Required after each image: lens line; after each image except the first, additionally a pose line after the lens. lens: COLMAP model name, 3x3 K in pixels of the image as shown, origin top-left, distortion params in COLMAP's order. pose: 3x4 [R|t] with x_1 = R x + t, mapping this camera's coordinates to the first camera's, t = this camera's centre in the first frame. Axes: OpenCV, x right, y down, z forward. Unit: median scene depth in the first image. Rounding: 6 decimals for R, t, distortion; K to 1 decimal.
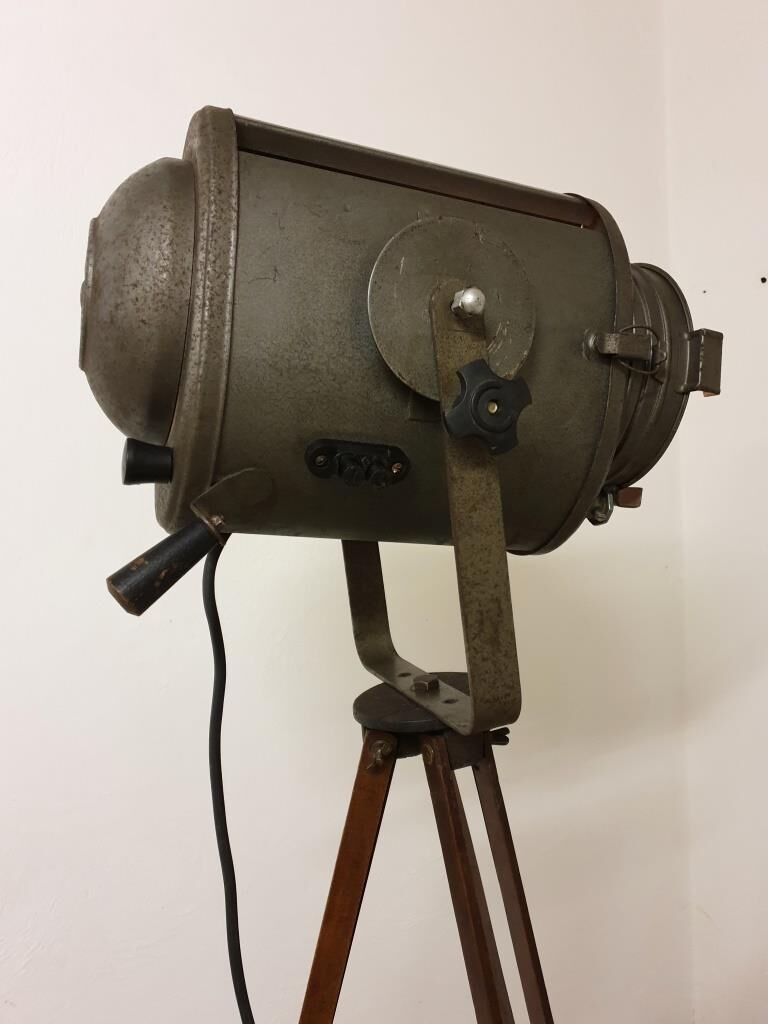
lens RADIAL K [[784.6, 0, 367.3], [0, 784.6, 515.5], [0, 0, 1]] dist [0.045285, 0.005101]
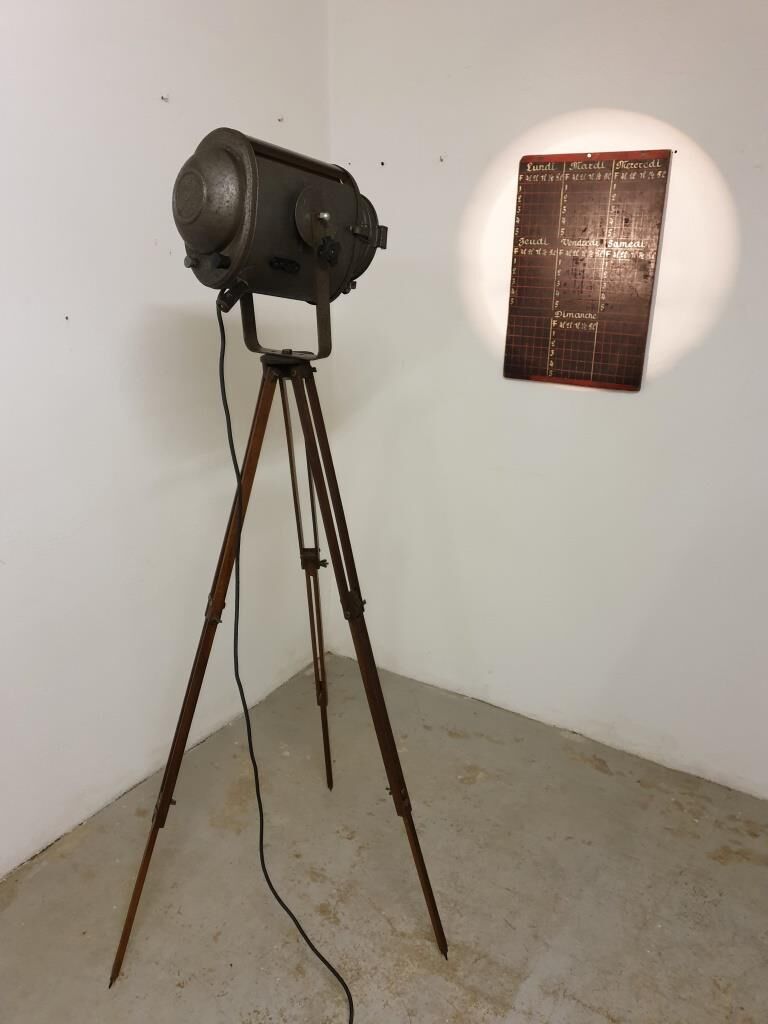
lens RADIAL K [[796.2, 0, 382.7], [0, 796.2, 512.2], [0, 0, 1]] dist [0.023236, 0.013320]
pose [[0.878332, -0.079932, 0.471321, -1.124065], [-0.032202, 0.973790, 0.225156, 0.141038], [-0.476965, -0.212939, 0.852737, -1.866772]]
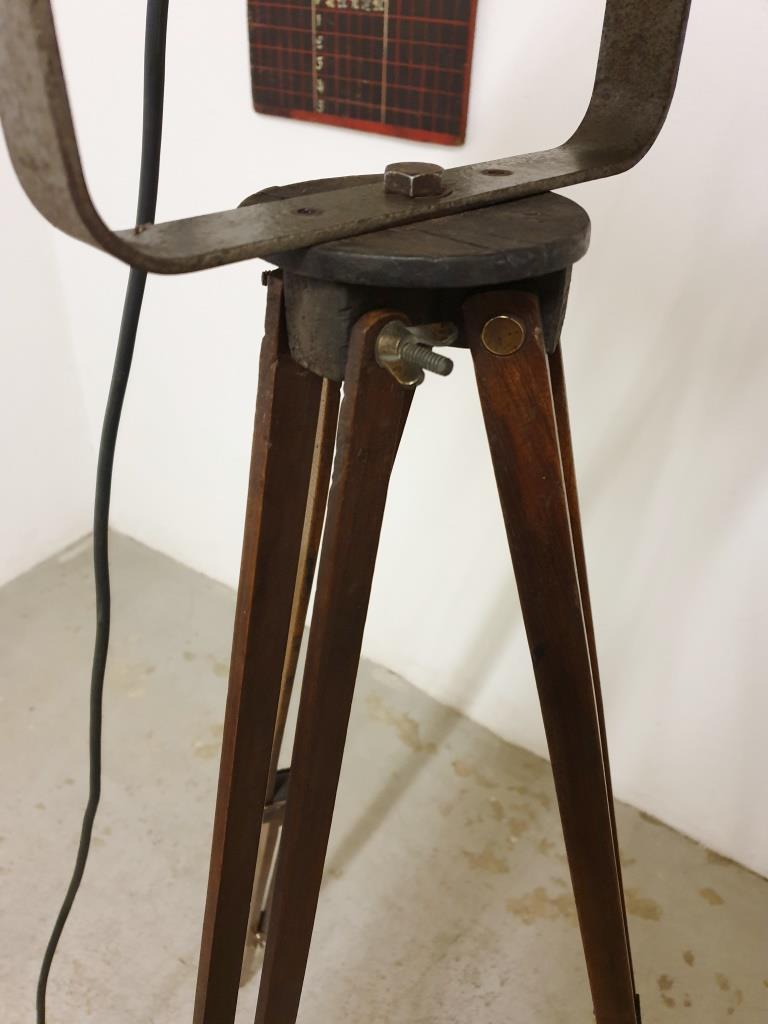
lens RADIAL K [[813.4, 0, 363.8], [0, 813.4, 522.3], [0, 0, 1]] dist [0.002191, 0.003759]
pose [[0.906109, -0.178171, 0.383694, 1.000121], [-0.039499, 0.867391, 0.496058, 0.232640], [-0.421196, -0.464638, 0.778913, -0.802345]]
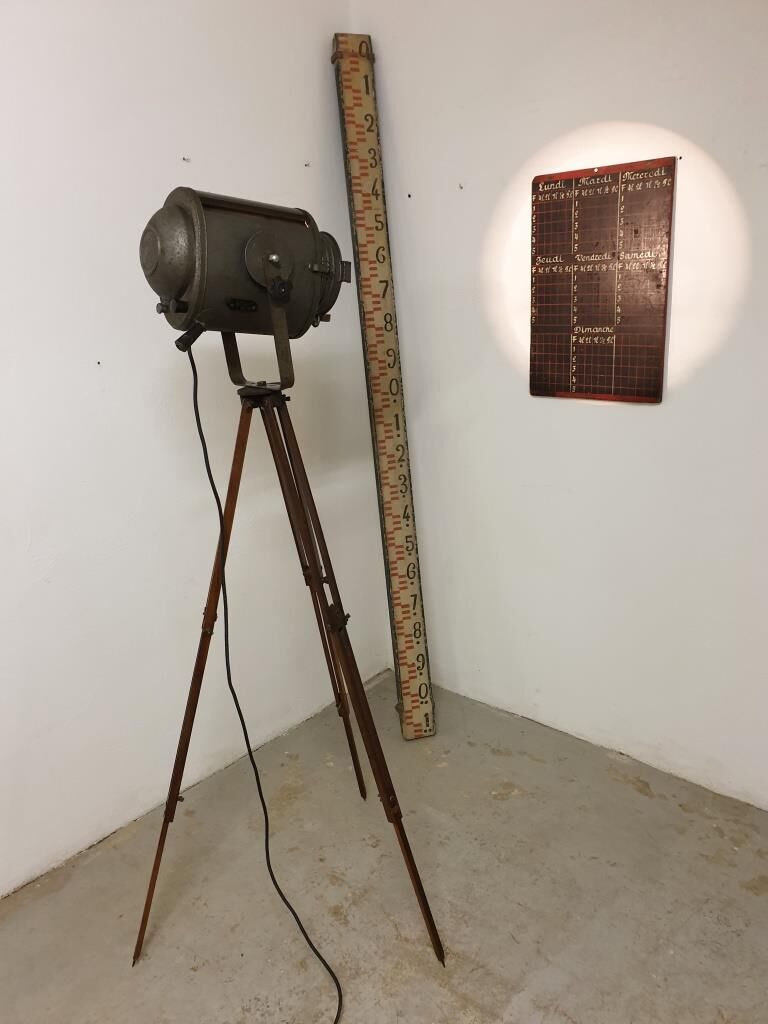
lens RADIAL K [[793.9, 0, 380.5], [0, 793.9, 524.4], [0, 0, 1]] dist [0.021345, 0.016048]
pose [[0.947890, -0.091576, 0.305154, -0.528087], [0.026475, 0.977129, 0.210994, 0.129949], [-0.317497, -0.191920, 0.928635, -2.301487]]
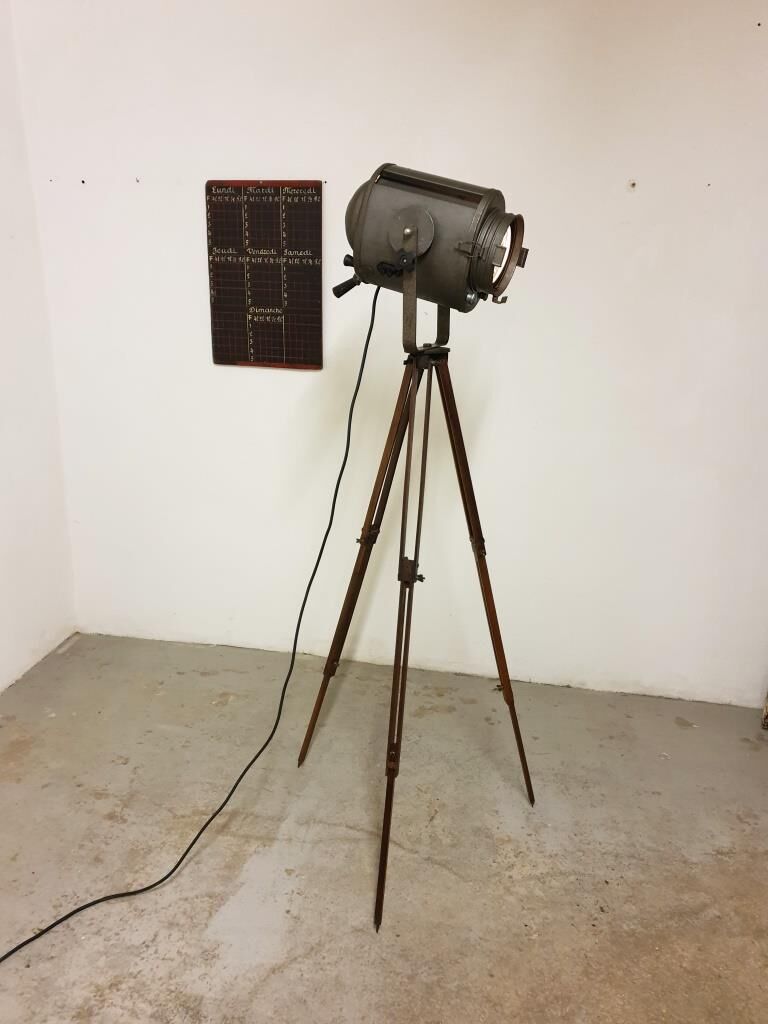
lens RADIAL K [[784.6, 0, 367.3], [0, 784.6, 515.5], [0, 0, 1]] dist [0.045285, 0.005101]
pose [[0.661243, -0.160361, 0.732831, -1.781480], [0.006327, 0.978042, 0.208311, 0.304743], [-0.750145, -0.133108, 0.647739, -2.630660]]
